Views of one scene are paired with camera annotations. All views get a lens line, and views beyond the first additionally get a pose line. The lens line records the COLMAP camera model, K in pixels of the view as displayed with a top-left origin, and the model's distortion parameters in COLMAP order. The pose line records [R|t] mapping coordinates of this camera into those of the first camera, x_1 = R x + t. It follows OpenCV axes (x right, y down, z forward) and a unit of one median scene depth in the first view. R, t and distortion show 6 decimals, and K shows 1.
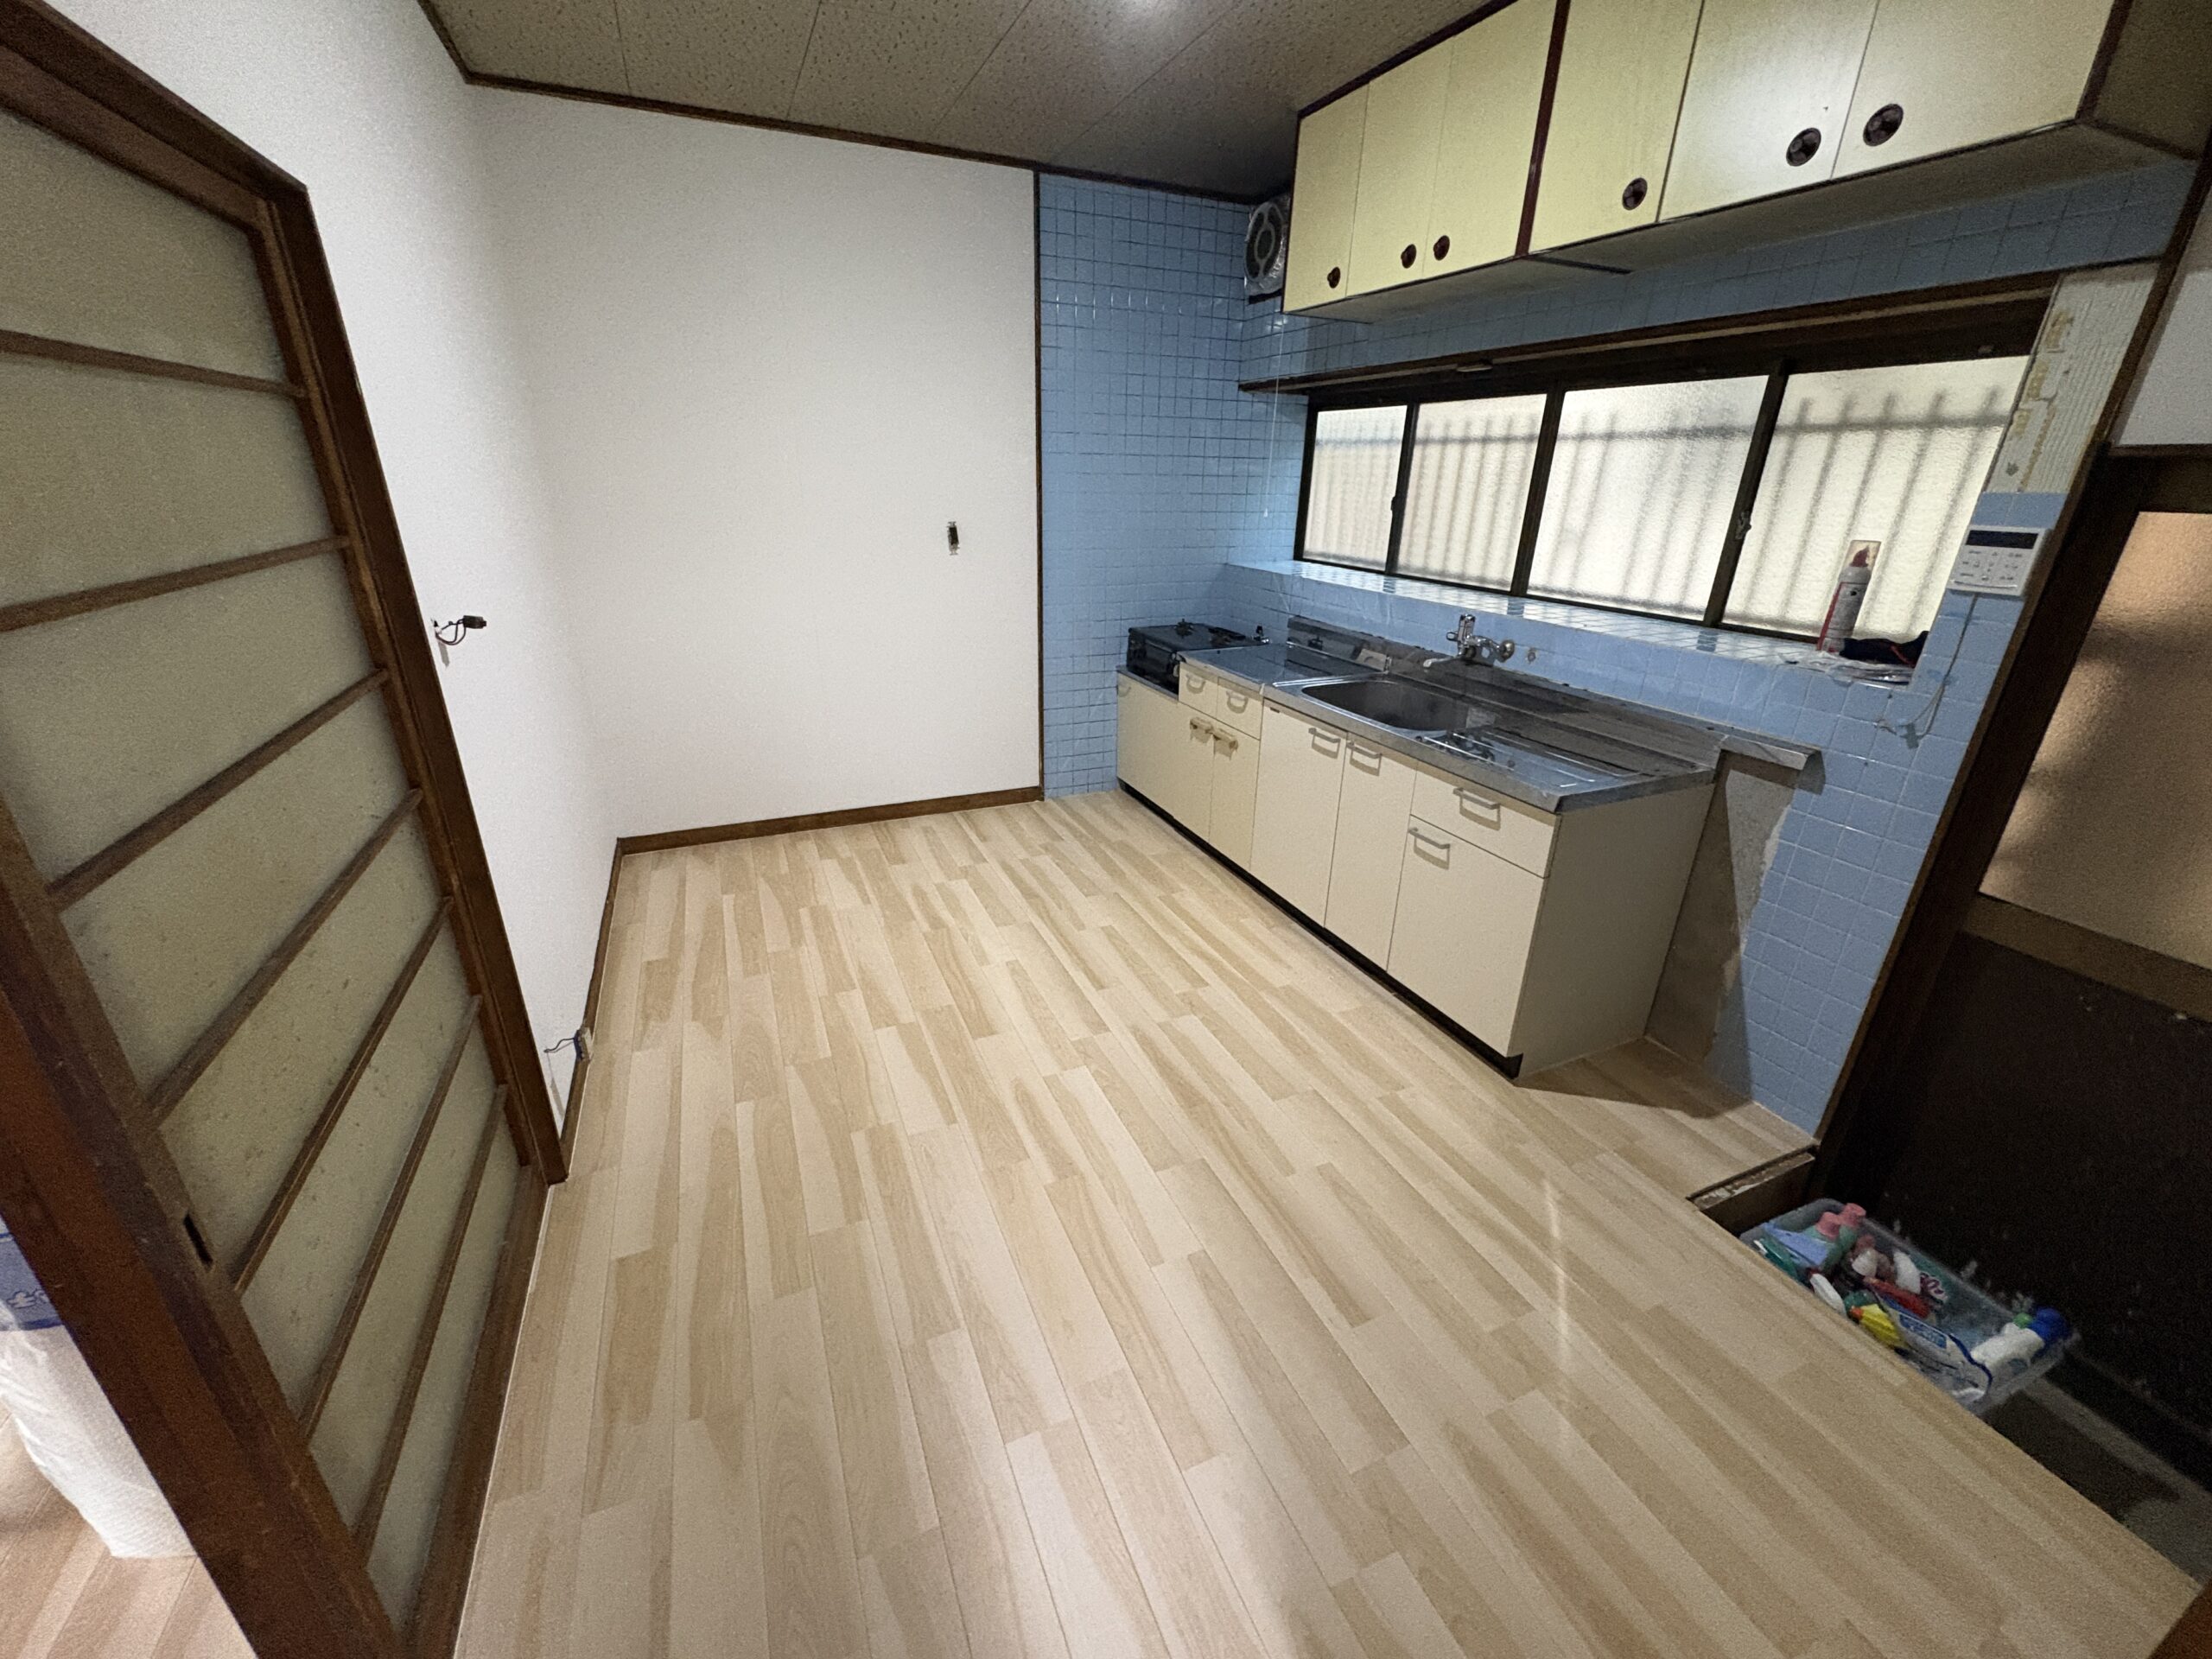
lens RADIAL K [[885.8, 0, 1100.3], [0, 885.8, 820.2], [0, 0, 1]] dist [0.001842, 0.000027]
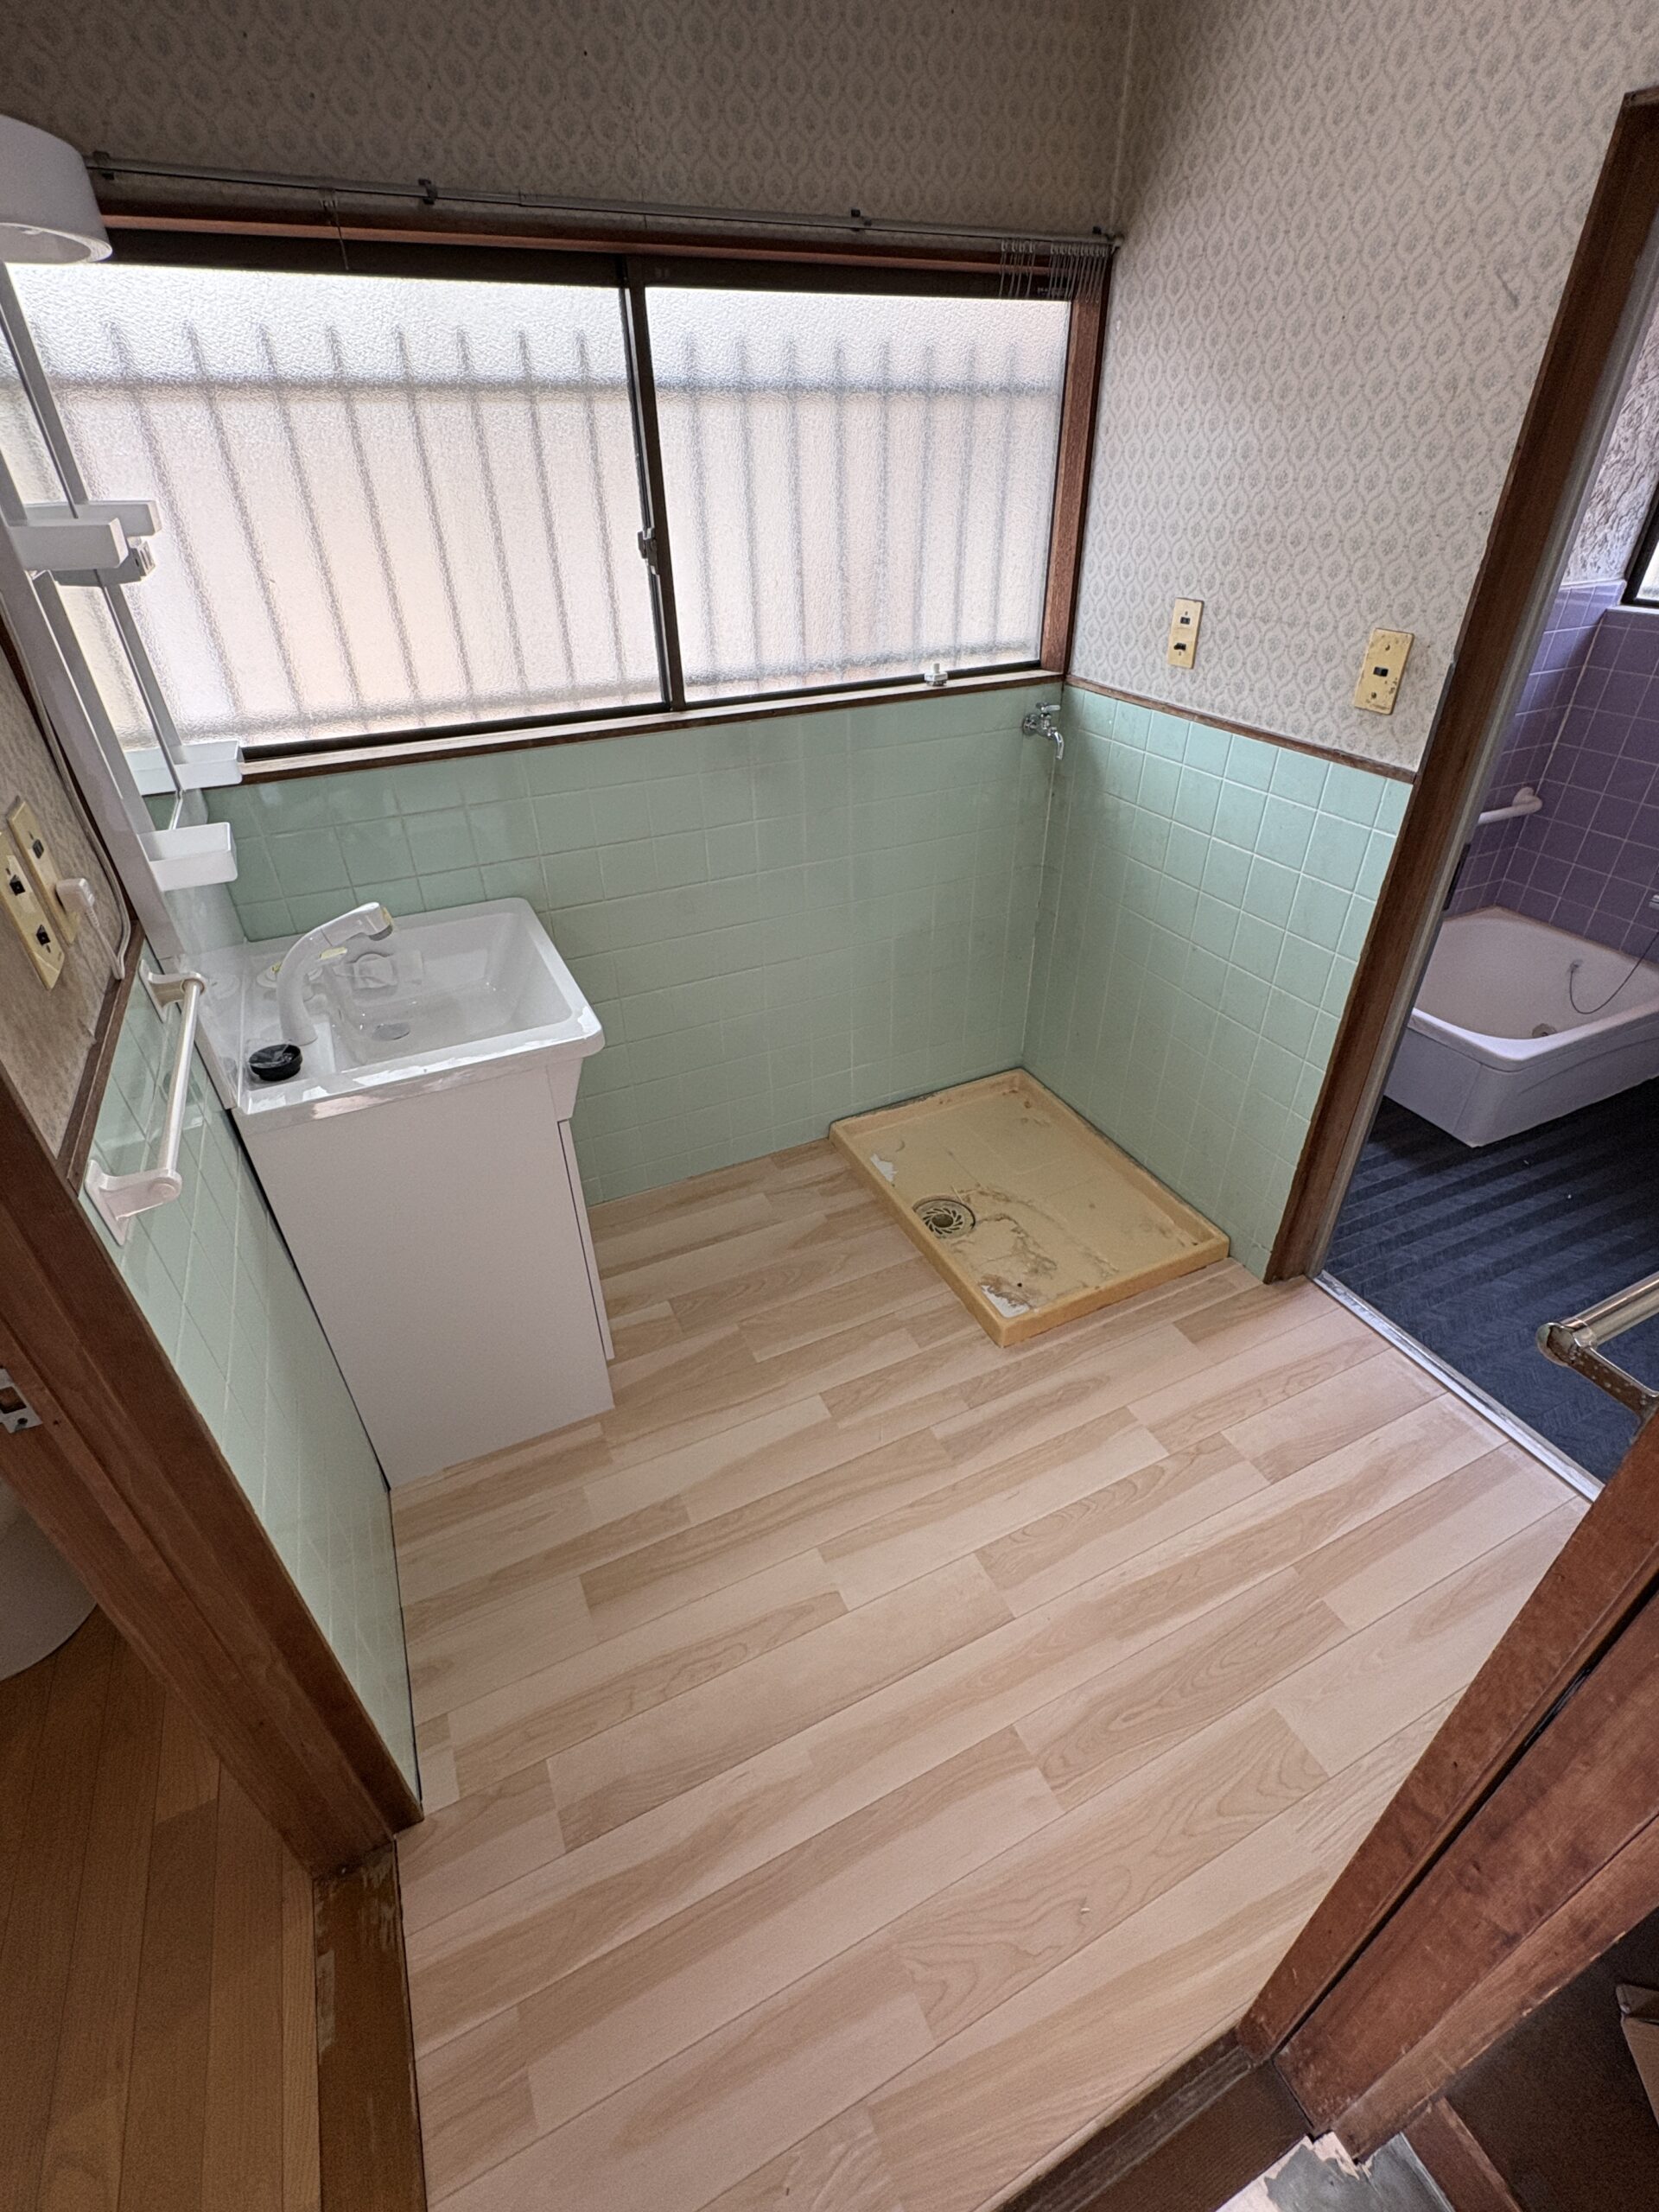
lens RADIAL K [[966.7, 0, 829.5], [0, 966.7, 1106.0], [0, 0, 1]] dist [-0.000572, 0.000011]
pose [[0.032361, 0.554759, -0.831382, 0.679781], [-0.356406, 0.783539, 0.508962, -0.296466], [0.933771, 0.279838, 0.223076, 0.738399]]
